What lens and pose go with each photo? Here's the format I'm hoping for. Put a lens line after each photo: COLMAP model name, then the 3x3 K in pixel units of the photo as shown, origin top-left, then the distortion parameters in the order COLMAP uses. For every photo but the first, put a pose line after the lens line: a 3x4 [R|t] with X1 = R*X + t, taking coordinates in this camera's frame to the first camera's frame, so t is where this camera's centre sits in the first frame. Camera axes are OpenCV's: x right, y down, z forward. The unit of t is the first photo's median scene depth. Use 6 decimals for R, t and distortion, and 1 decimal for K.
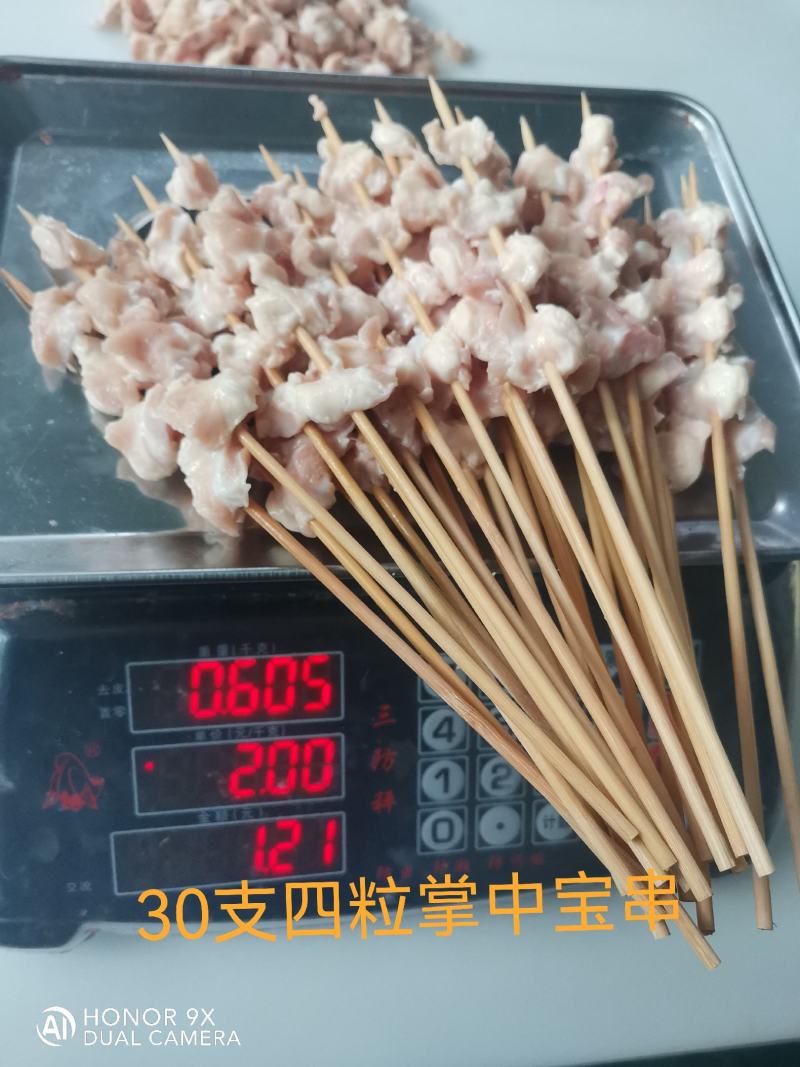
lens RADIAL K [[827.4, 0, 401.9], [0, 827.4, 528.1], [0, 0, 1]] dist [0.076478, -0.121132]
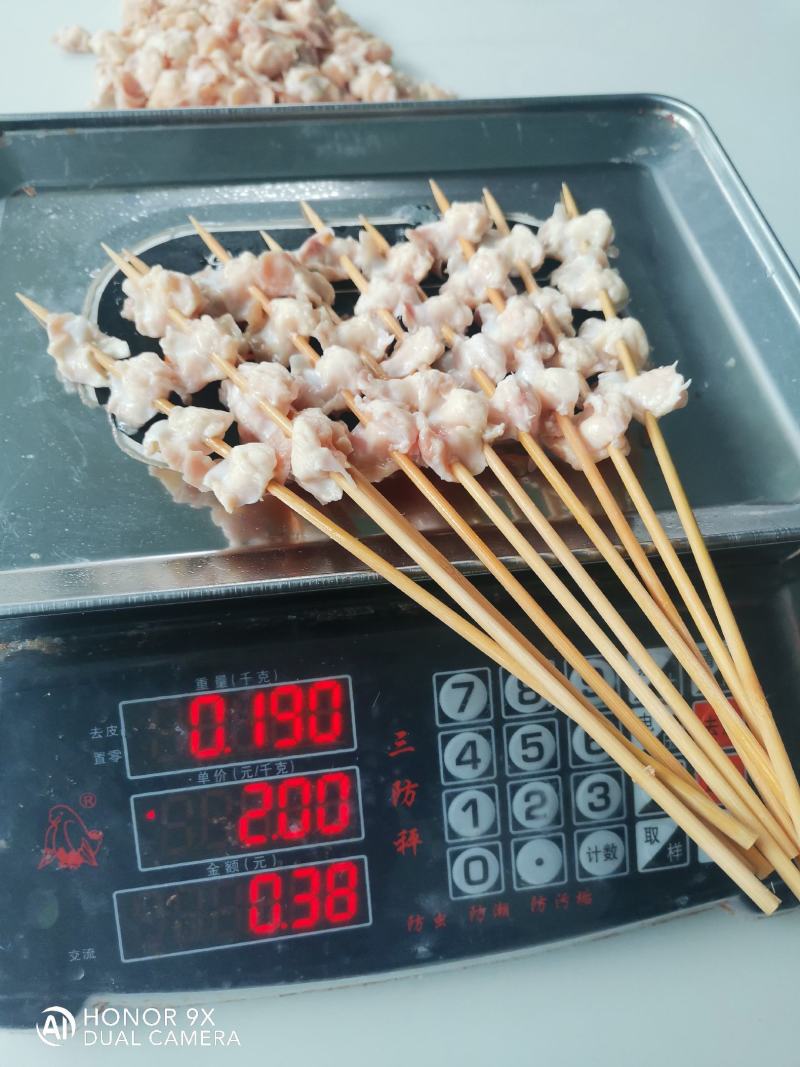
lens RADIAL K [[824.9, 0, 402.0], [0, 824.9, 524.1], [0, 0, 1]] dist [0.087048, -0.132583]
pose [[0.996178, -0.077924, -0.039466, 0.035565], [0.074143, 0.993215, -0.089589, 0.066667], [0.046179, 0.086320, 0.995197, 0.063030]]
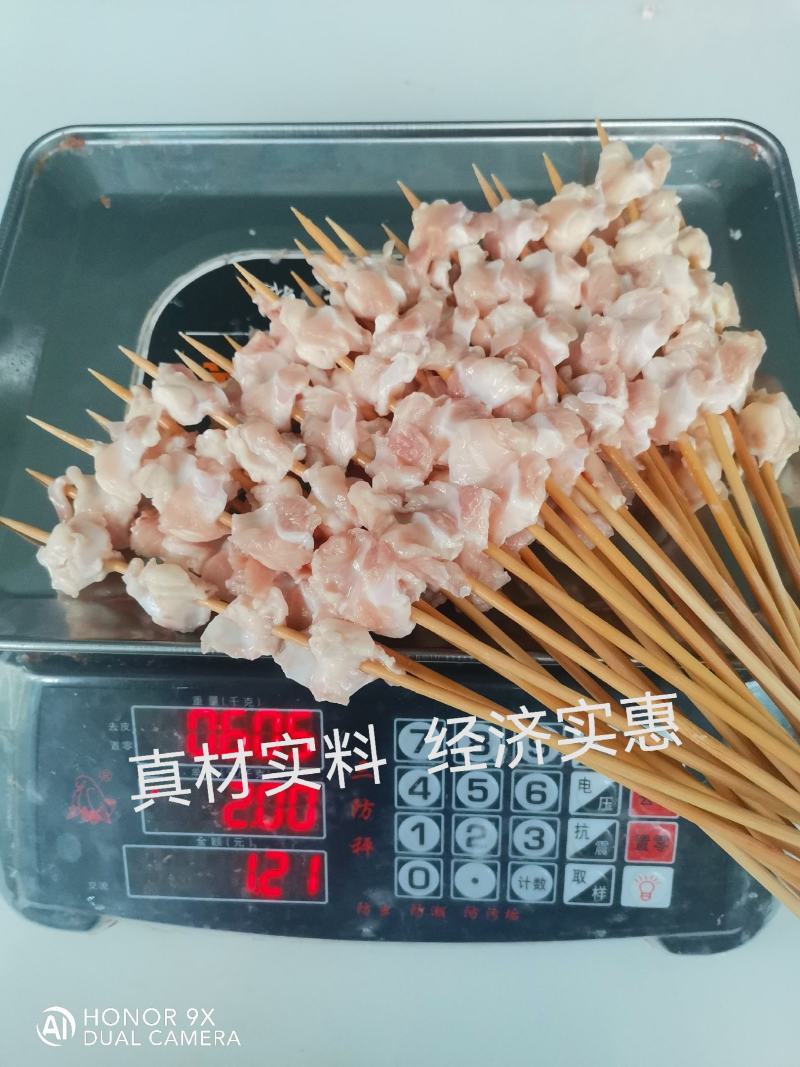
lens RADIAL K [[824.9, 0, 402.0], [0, 824.9, 524.1], [0, 0, 1]] dist [0.087048, -0.132583]
pose [[0.977095, 0.055581, -0.205417, 0.231567], [-0.040871, 0.996332, 0.075177, -0.172113], [0.208842, -0.065060, 0.975783, -0.009097]]
